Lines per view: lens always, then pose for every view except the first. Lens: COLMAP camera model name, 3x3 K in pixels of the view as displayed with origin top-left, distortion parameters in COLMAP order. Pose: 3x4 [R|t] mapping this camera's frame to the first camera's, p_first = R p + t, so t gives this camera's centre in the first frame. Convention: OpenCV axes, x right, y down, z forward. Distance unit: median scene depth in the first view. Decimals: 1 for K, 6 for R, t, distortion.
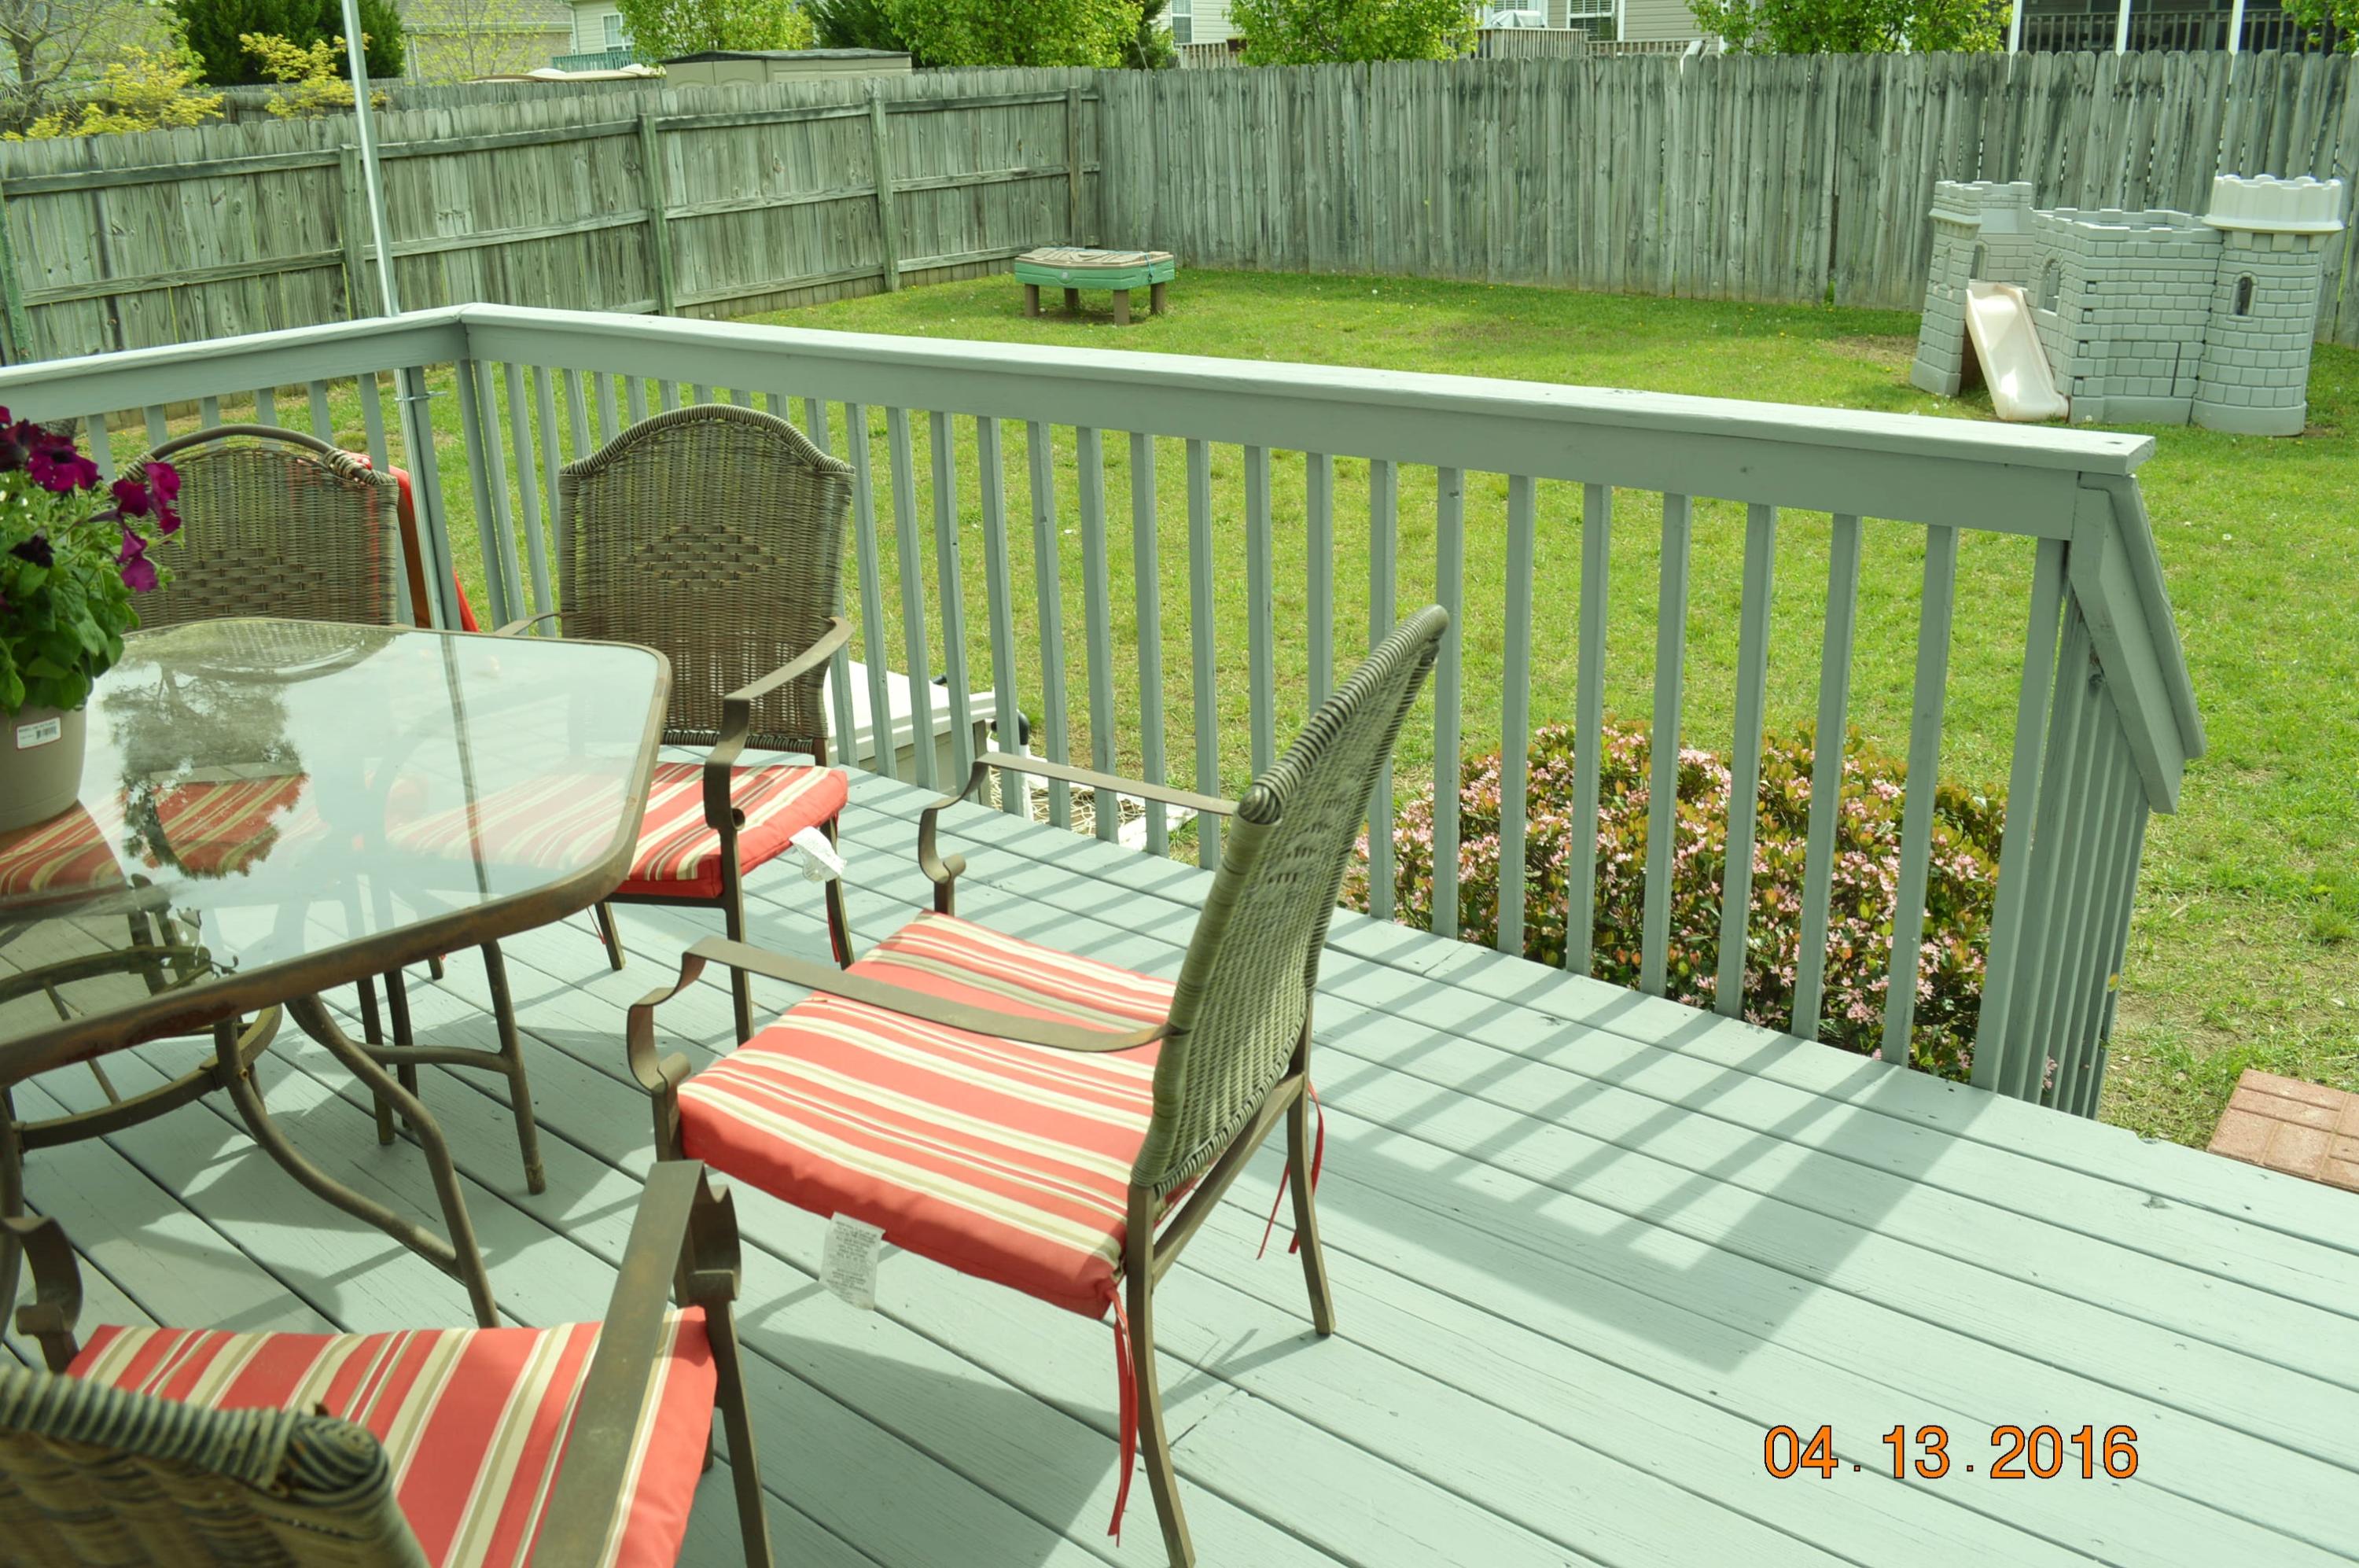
lens RADIAL K [[1871.8, 0, 1174.6], [0, 1871.8, 765.1], [0, 0, 1]] dist [-0.082872, 0.010634]
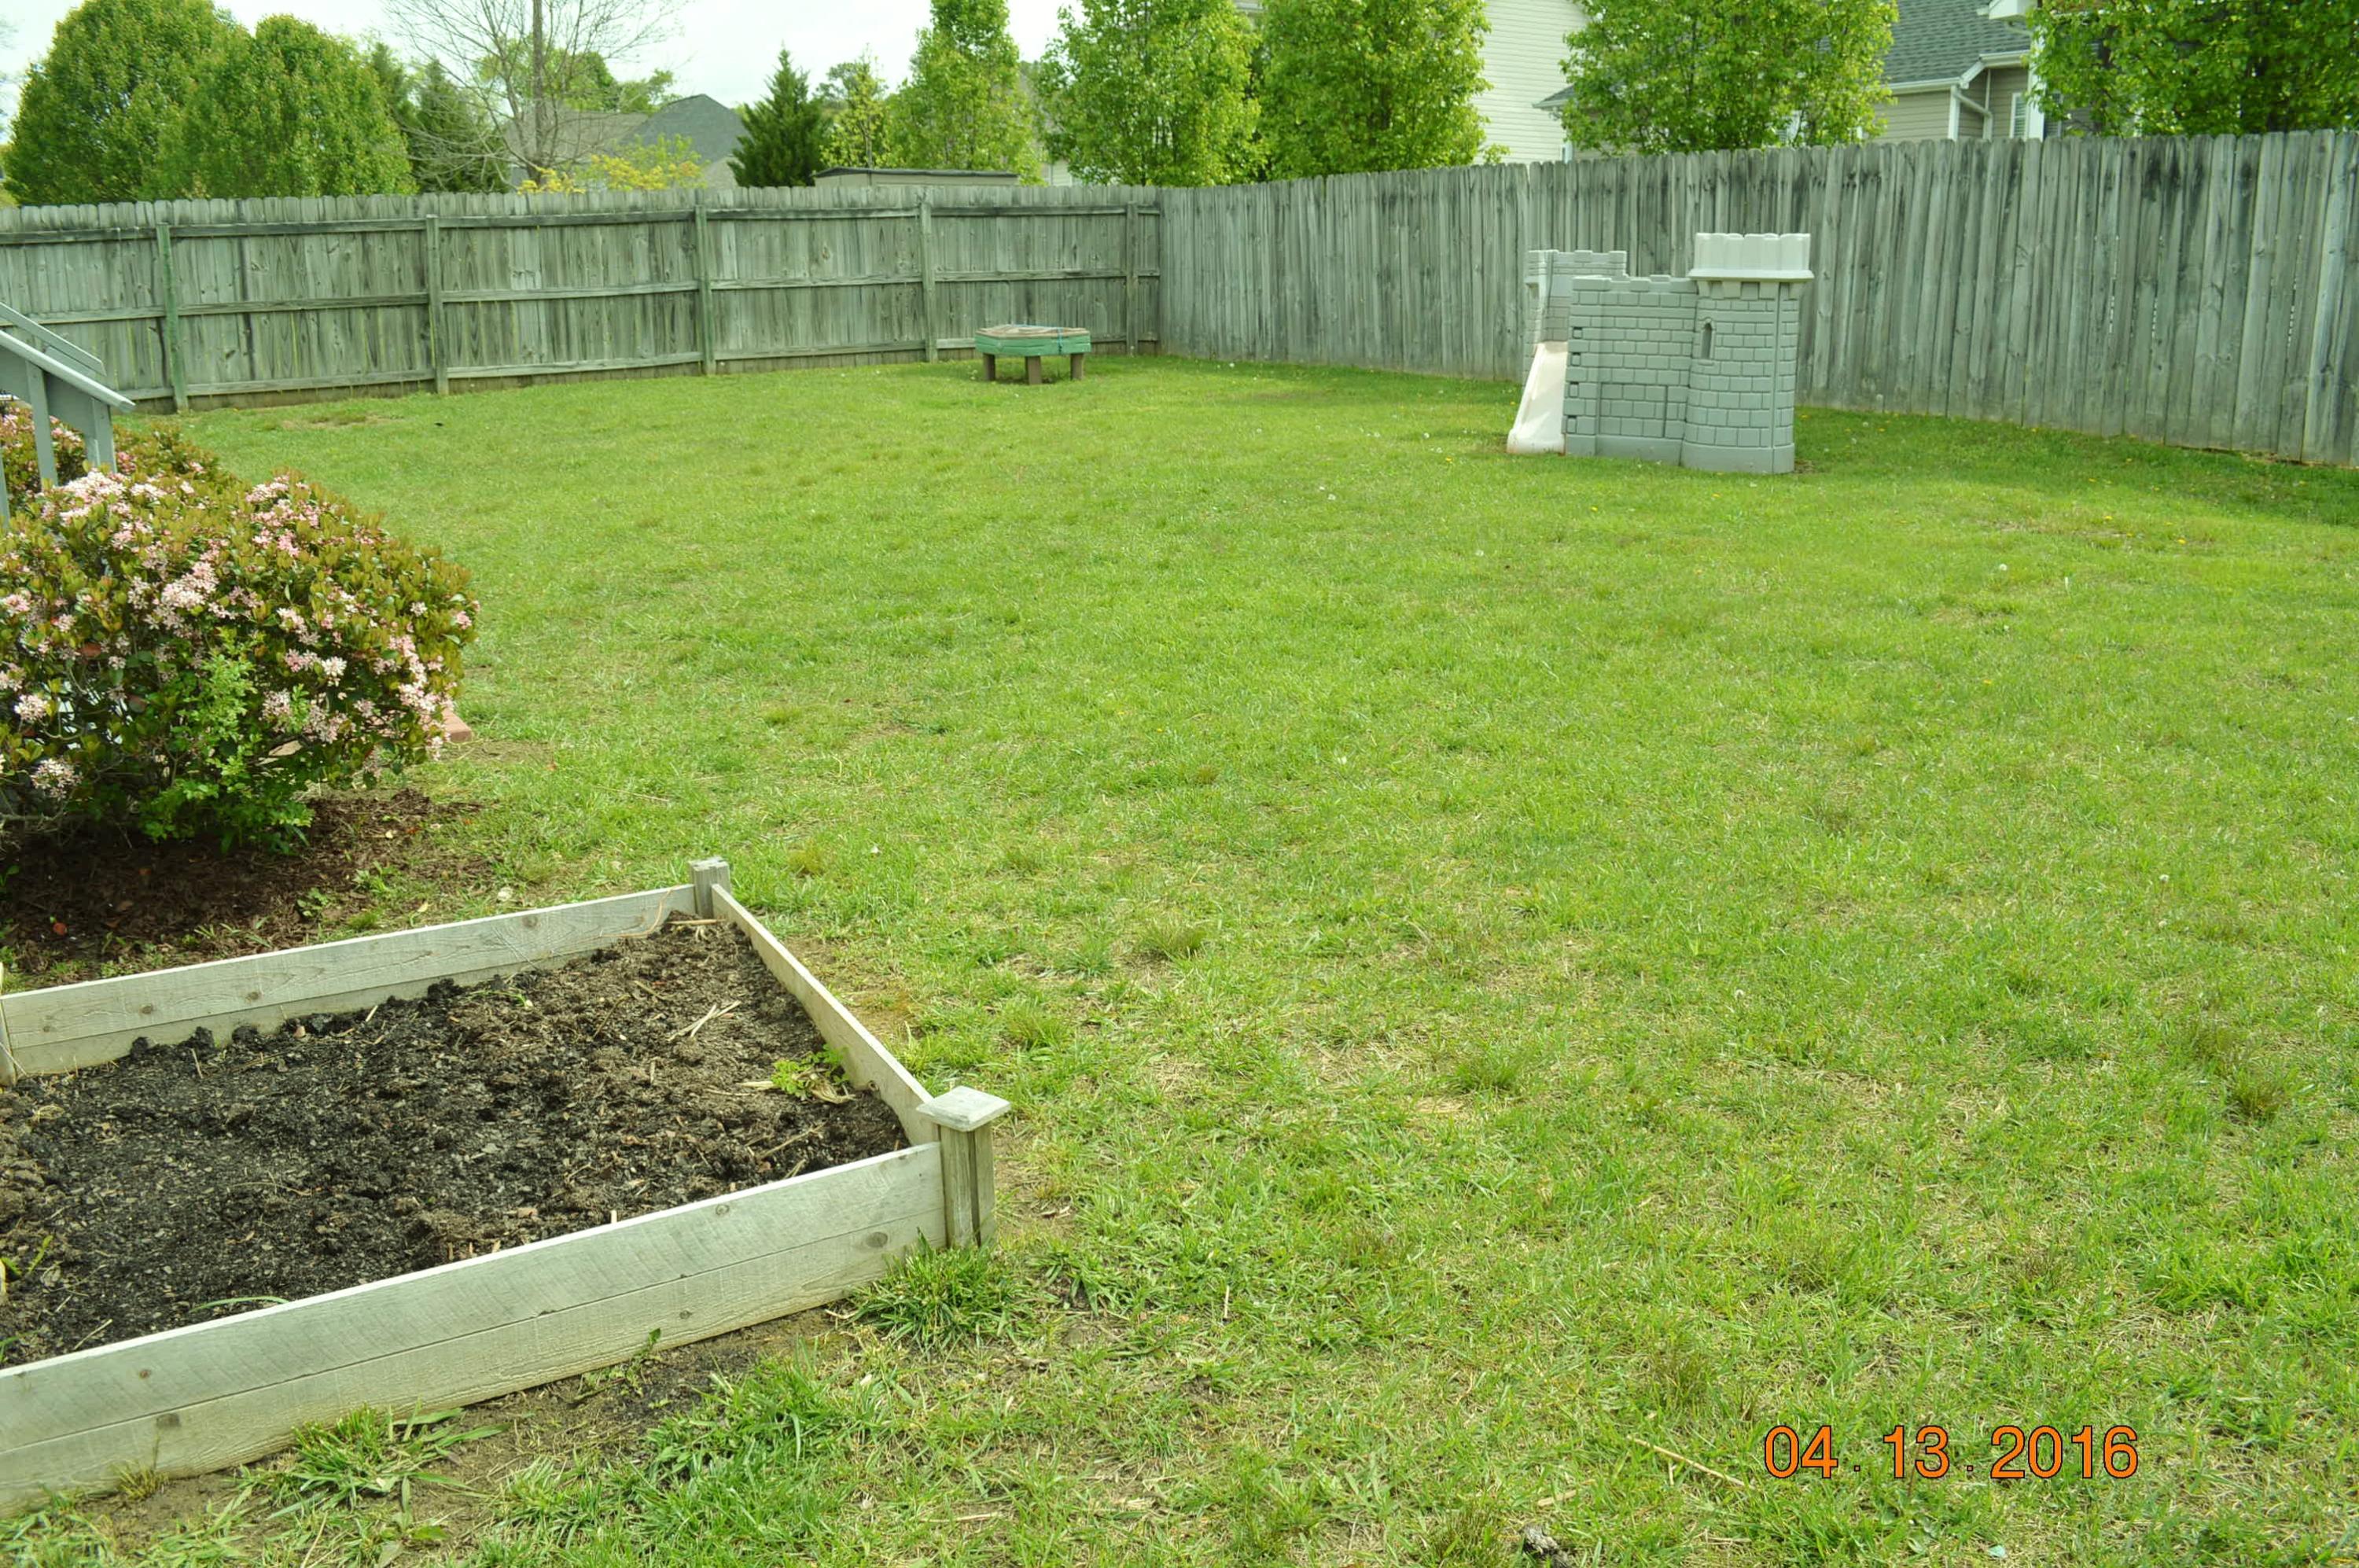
lens RADIAL K [[1871.8, 0, 1181.4], [0, 1871.8, 790.8], [0, 0, 1]] dist [-0.082872, 0.010634]
pose [[0.945119, 0.108695, -0.308115, 0.467220], [-0.132486, 0.989527, -0.057310, 0.075104], [0.298659, 0.094985, 0.949621, -0.071479]]
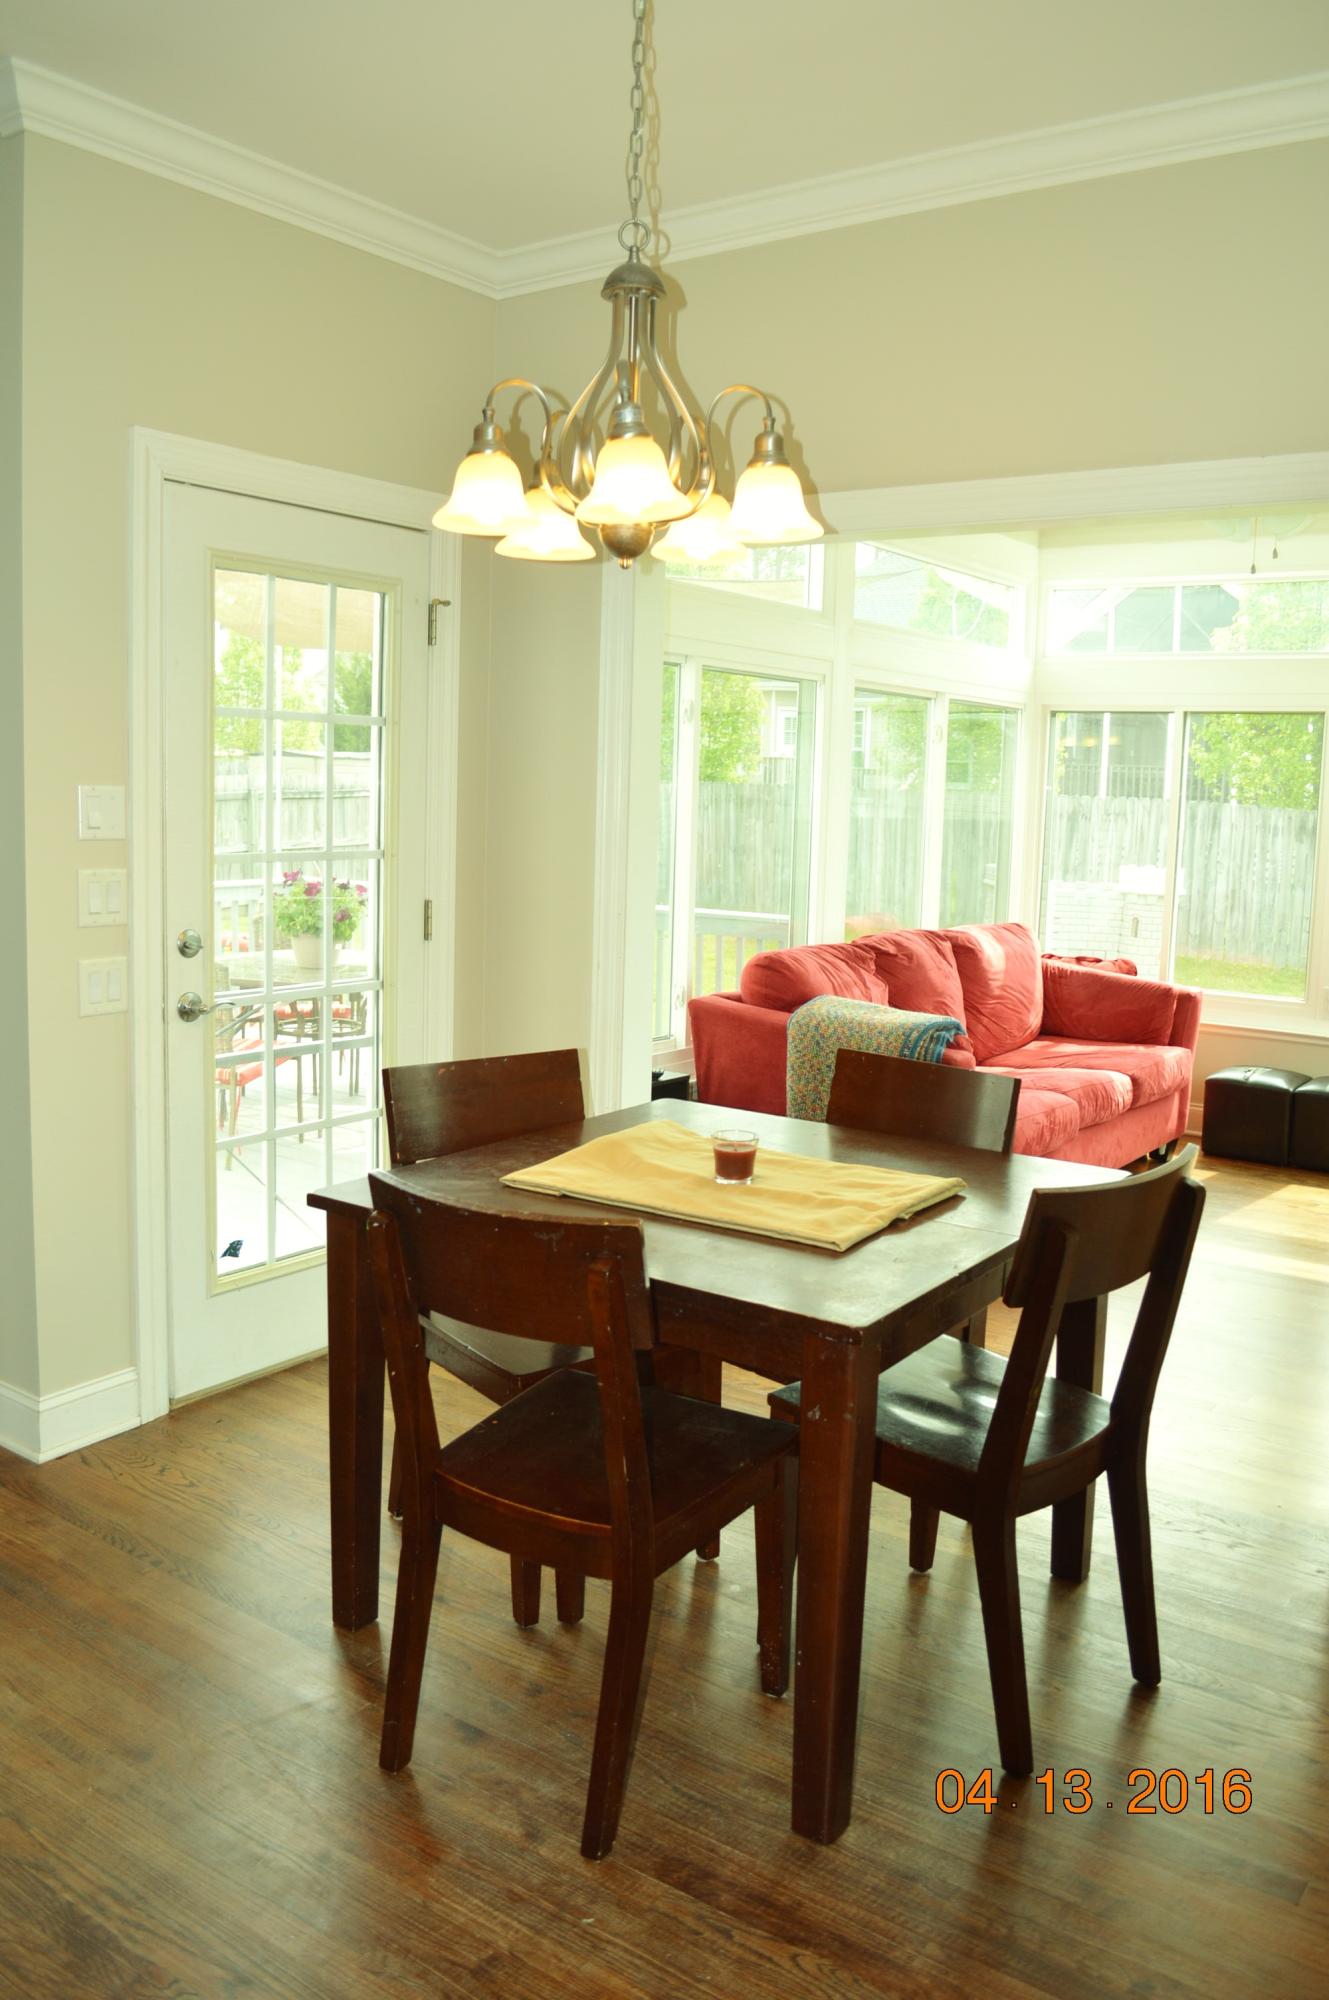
lens RADIAL K [[1586.9, 0, 656.6], [0, 1586.9, 1001.6], [0, 0, 1]] dist [-0.082872, 0.010634]
pose [[0.996670, 0.045772, 0.067489, -0.009999], [-0.030865, 0.977784, -0.207330, 0.121999], [-0.075479, 0.204556, 0.975940, -0.388298]]
